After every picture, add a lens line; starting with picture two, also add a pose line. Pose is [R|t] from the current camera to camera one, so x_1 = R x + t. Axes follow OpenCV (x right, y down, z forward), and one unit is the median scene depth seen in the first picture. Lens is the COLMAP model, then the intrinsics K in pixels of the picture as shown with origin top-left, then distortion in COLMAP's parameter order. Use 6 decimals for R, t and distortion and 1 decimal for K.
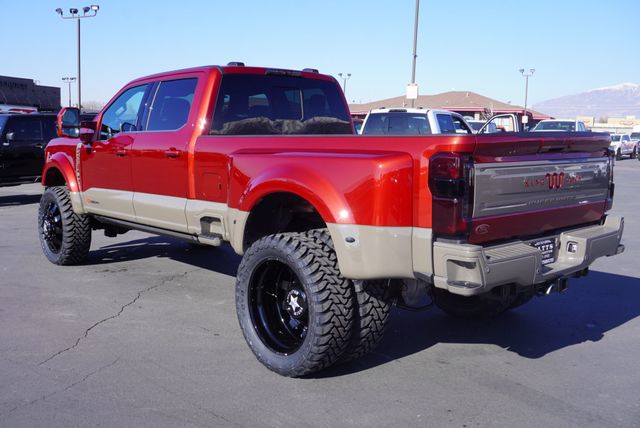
lens RADIAL K [[661.1, 0, 320.0], [0, 661.1, 214.0], [0, 0, 1]] dist [-0.004735, -0.006175]
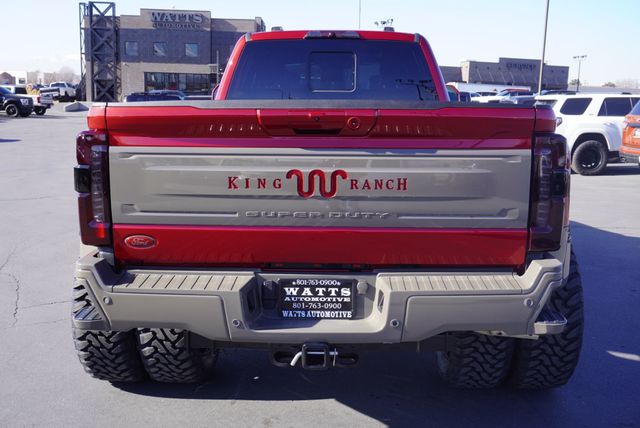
lens RADIAL K [[642.9, 0, 320.1], [0, 642.9, 200.9], [0, 0, 1]] dist [0.002170, 0.003174]
pose [[0.735461, 0.101771, -0.669881, 0.718205], [-0.090863, 0.994539, 0.051337, -0.061820], [0.671447, 0.023111, 0.740692, 0.546126]]
